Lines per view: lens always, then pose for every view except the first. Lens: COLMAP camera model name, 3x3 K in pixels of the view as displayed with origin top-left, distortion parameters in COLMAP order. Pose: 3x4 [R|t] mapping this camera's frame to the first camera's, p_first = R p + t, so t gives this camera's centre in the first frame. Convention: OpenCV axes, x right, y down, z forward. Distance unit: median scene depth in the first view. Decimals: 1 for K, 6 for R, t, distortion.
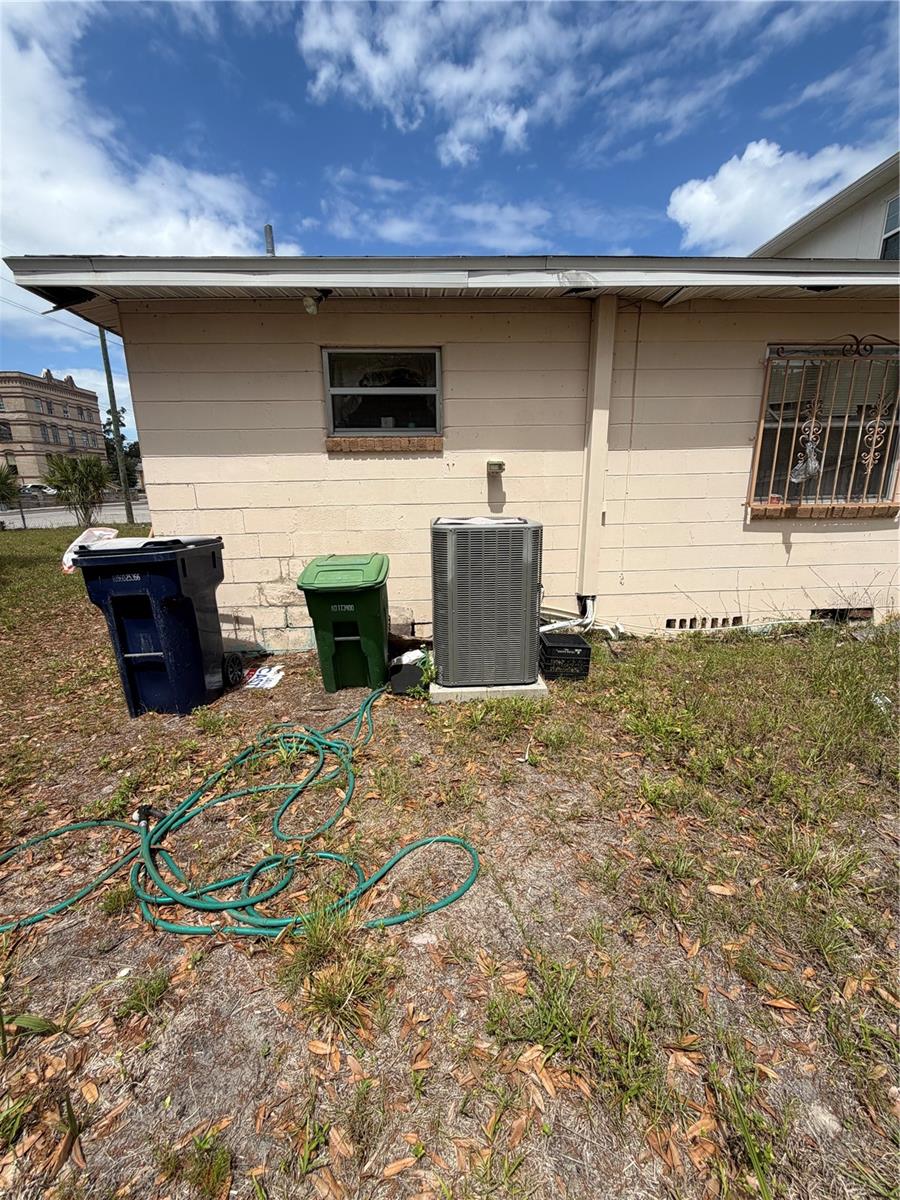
lens RADIAL K [[480.1, 0, 449.1], [0, 480.1, 597.1], [0, 0, 1]] dist [-0.000005, 0.000574]
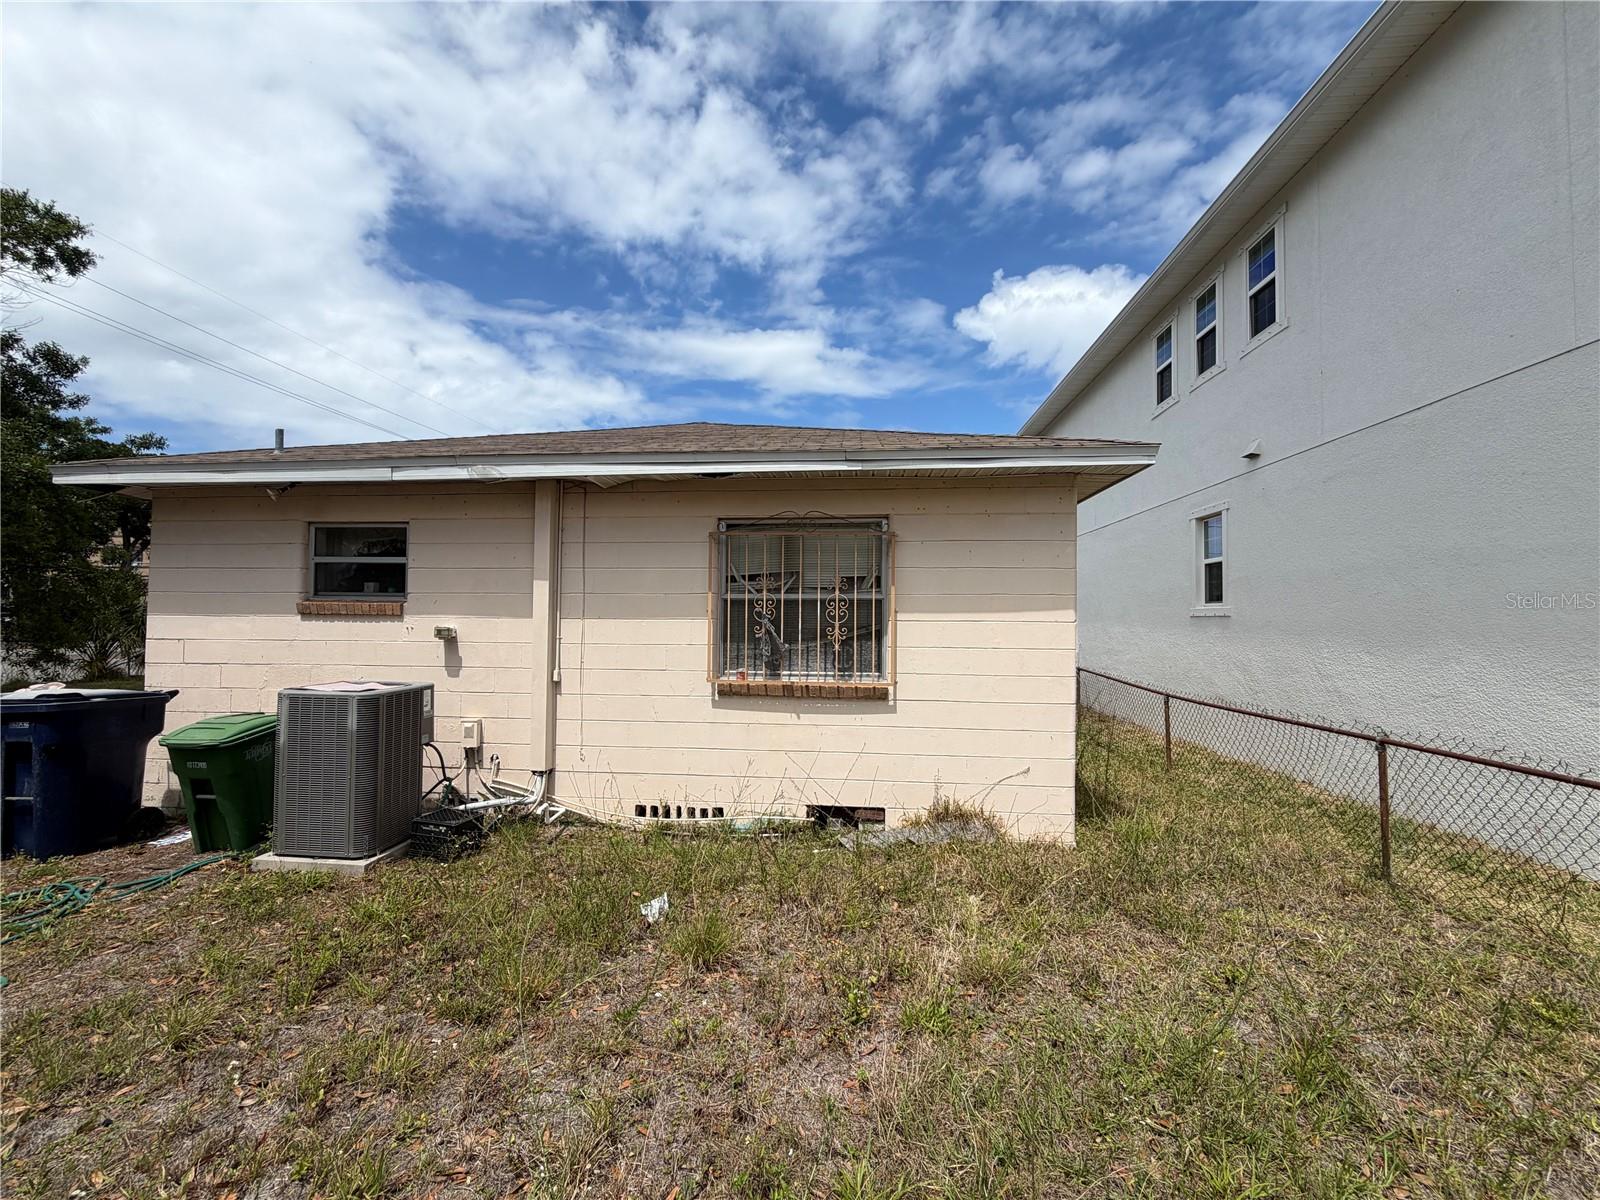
lens RADIAL K [[640.1, 0, 794.9], [0, 640.1, 601.6], [0, 0, 1]] dist [-0.000005, 0.000574]
pose [[0.988074, 0.020862, -0.152559, 0.946796], [-0.060038, 0.964559, -0.256945, -0.029917], [0.141792, 0.263040, 0.954309, -0.178699]]
